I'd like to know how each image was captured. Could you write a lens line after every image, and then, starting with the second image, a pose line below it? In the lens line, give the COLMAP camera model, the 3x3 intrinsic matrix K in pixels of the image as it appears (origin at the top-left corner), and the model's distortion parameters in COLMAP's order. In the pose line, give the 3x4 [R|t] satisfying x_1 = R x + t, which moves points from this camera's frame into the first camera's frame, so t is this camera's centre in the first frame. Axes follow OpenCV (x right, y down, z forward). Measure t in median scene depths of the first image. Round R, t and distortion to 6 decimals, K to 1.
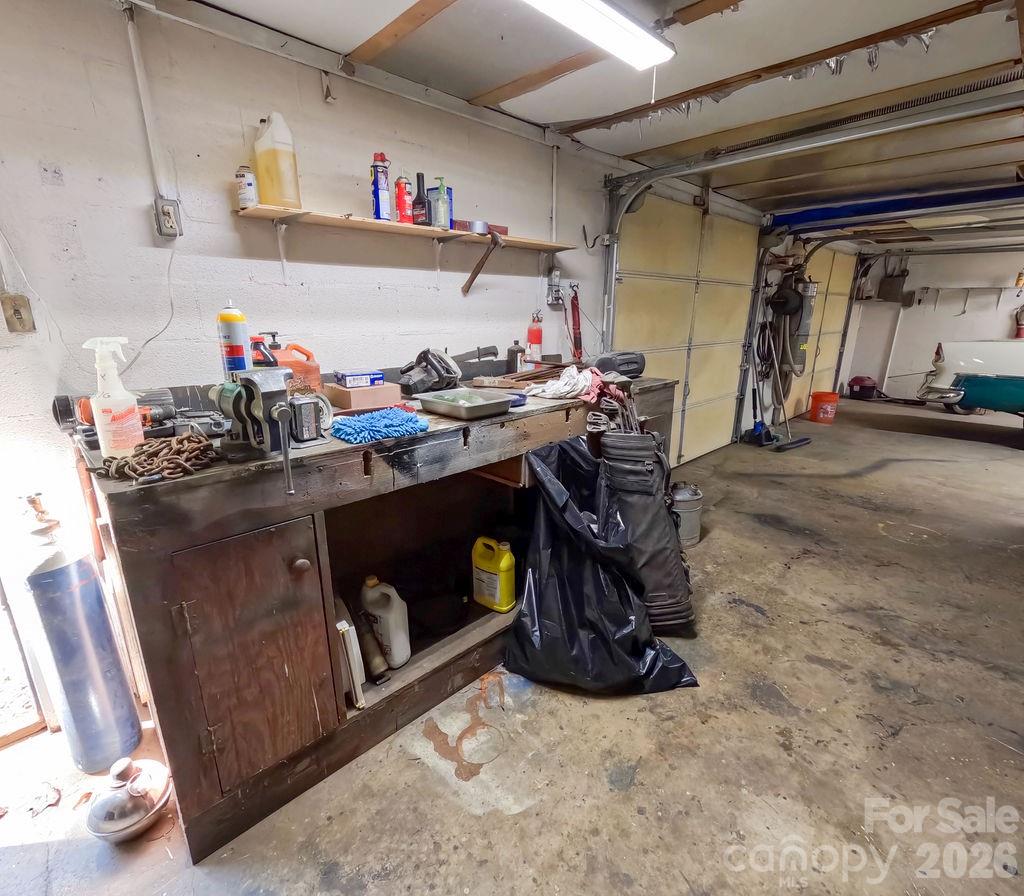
lens RADIAL K [[485.8, 0, 512.0], [0, 485.8, 448.0], [0, 0, 1]] dist [-0.000787, 0.000449]
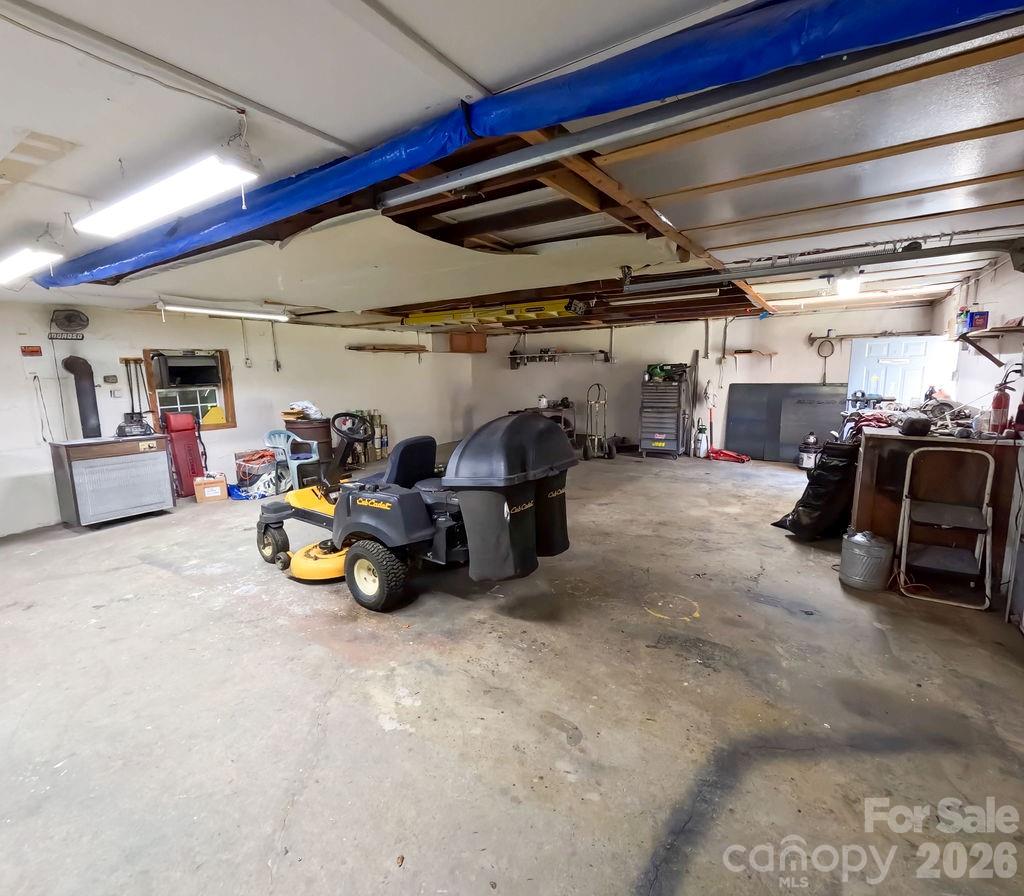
lens RADIAL K [[485.8, 0, 512.0], [0, 485.8, 448.0], [0, 0, 1]] dist [-0.000787, 0.000449]
pose [[-0.975430, 0.051393, -0.214233, 1.670479], [-0.040851, 0.913355, 0.405109, -0.639300], [0.216491, 0.403906, -0.888815, 2.104554]]
